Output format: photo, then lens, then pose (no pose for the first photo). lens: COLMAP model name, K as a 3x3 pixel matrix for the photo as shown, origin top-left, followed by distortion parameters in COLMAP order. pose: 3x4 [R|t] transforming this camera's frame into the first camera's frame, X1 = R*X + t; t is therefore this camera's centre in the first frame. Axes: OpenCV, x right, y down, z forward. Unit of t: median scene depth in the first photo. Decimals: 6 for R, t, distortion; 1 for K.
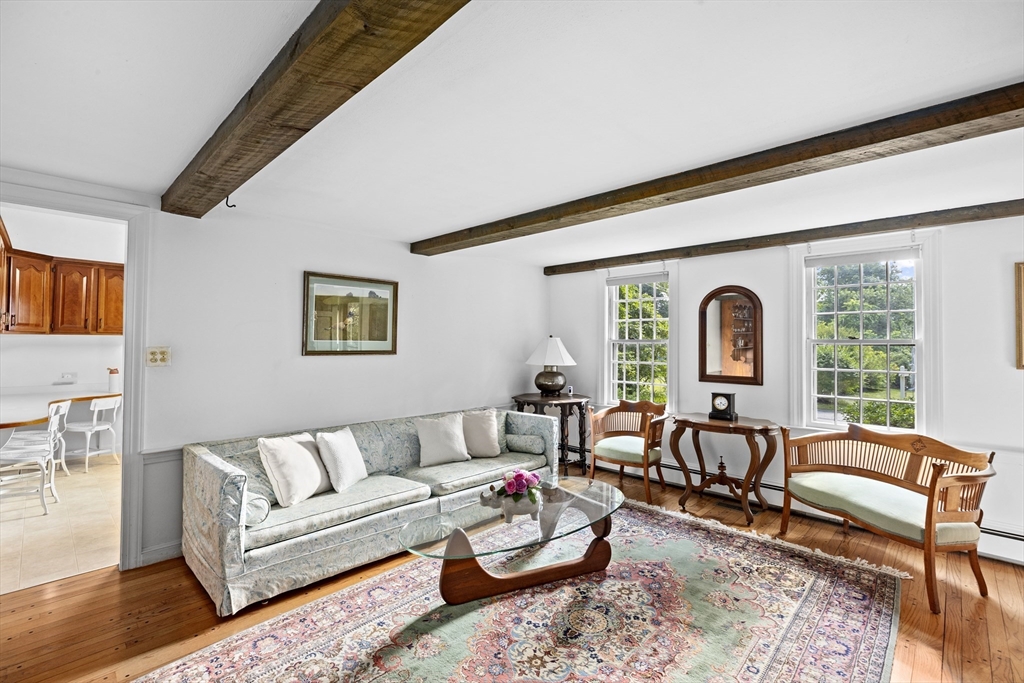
lens RADIAL K [[462.6, 0, 513.4], [0, 462.6, 338.3], [0, 0, 1]] dist [-0.003997, 0.003124]
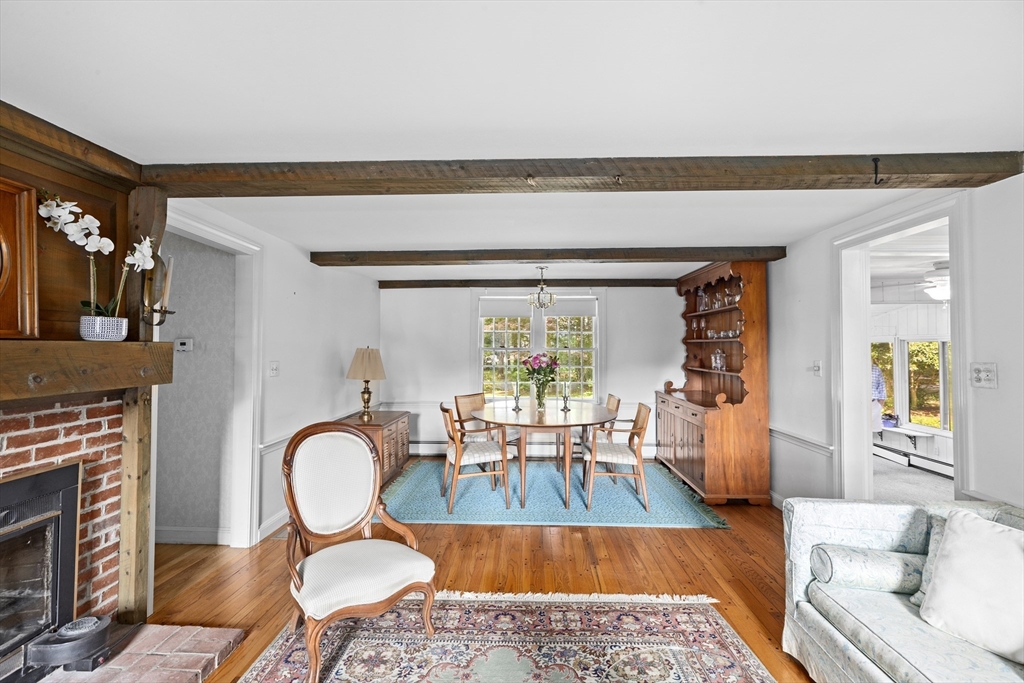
lens RADIAL K [[462.6, 0, 506.1], [0, 462.6, 335.4], [0, 0, 1]] dist [-0.003997, 0.003124]
pose [[-0.754721, -0.026852, -0.655496, 0.475292], [-0.001831, 0.999244, -0.038825, 0.006365], [0.656043, -0.028102, -0.754200, 1.474824]]
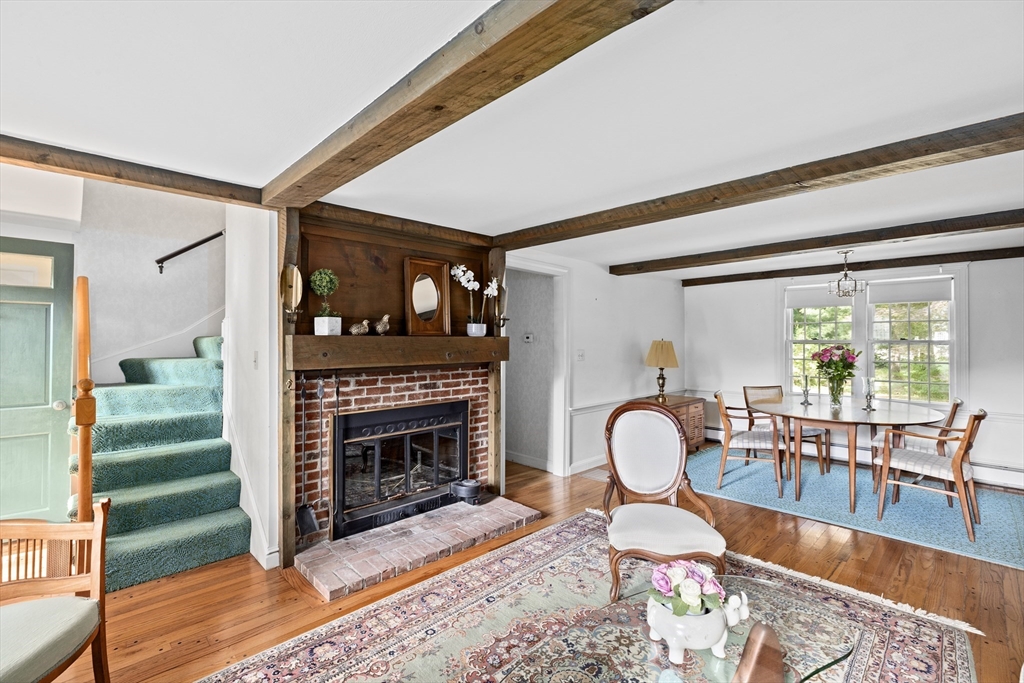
lens RADIAL K [[462.6, 0, 510.1], [0, 462.6, 335.5], [0, 0, 1]] dist [-0.003997, 0.003124]
pose [[-0.999226, -0.008480, 0.038402, 0.270521], [-0.009158, 0.999804, -0.017533, 0.008975], [-0.038246, -0.017871, -0.999109, 2.017015]]
